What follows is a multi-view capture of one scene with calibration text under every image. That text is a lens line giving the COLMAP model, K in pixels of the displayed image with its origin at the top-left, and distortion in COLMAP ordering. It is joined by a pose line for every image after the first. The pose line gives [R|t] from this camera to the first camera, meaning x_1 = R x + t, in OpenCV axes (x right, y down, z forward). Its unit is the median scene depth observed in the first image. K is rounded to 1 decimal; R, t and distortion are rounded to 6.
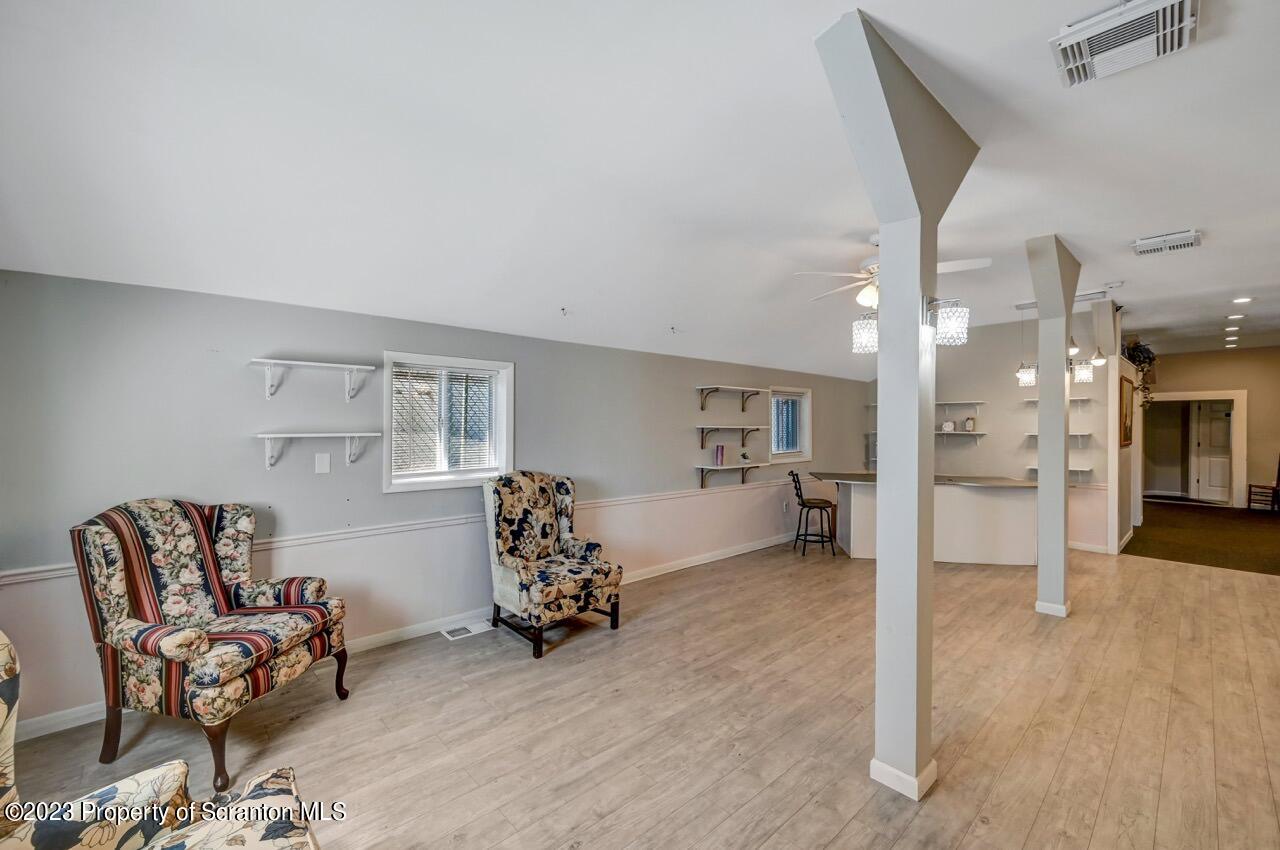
lens RADIAL K [[520.9, 0, 642.1], [0, 520.9, 431.3], [0, 0, 1]] dist [0.000456, 0.000435]
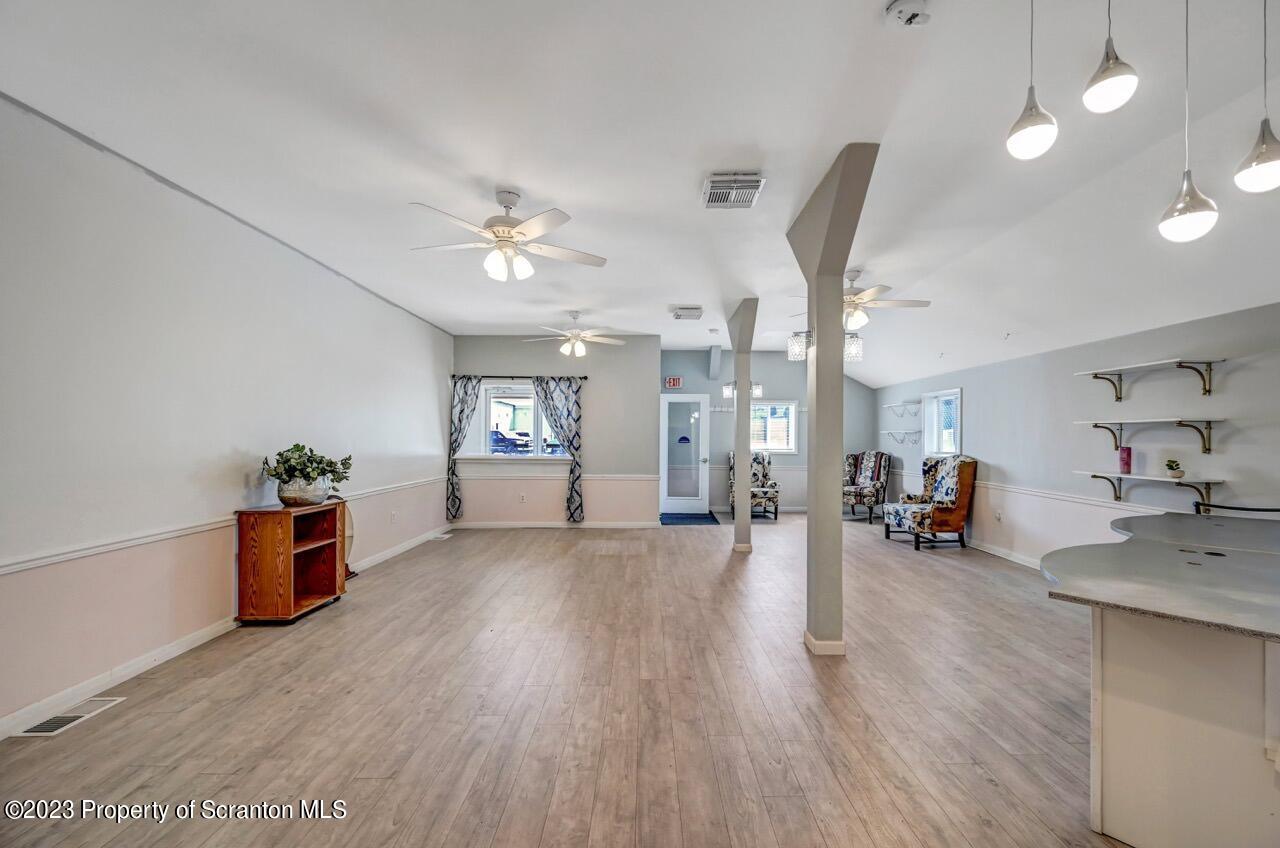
lens RADIAL K [[528.3, 0, 649.1], [0, 528.3, 435.4], [0, 0, 1]] dist [-0.000332, 0.000584]
pose [[-0.671500, -0.006933, -0.740972, 1.748578], [-0.014291, 0.999891, 0.003596, 0.026528], [0.740867, 0.013004, -0.671526, 1.497642]]
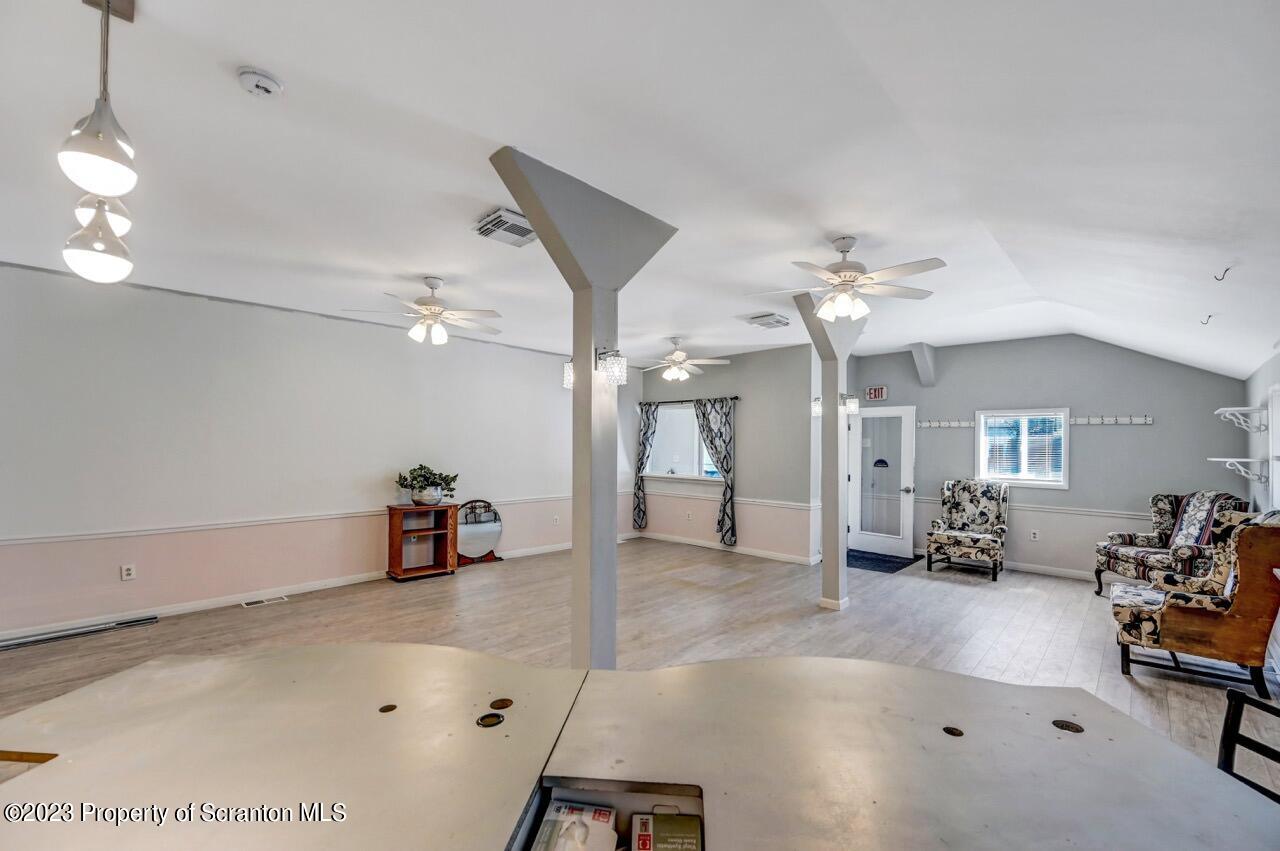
lens RADIAL K [[523.7, 0, 645.1], [0, 523.7, 446.2], [0, 0, 1]] dist [-0.001316, 0.001009]
pose [[-0.998256, -0.009631, -0.058249, 0.856756], [-0.010348, 0.999874, 0.012014, -0.024729], [0.058126, 0.012596, -0.998230, 1.885662]]
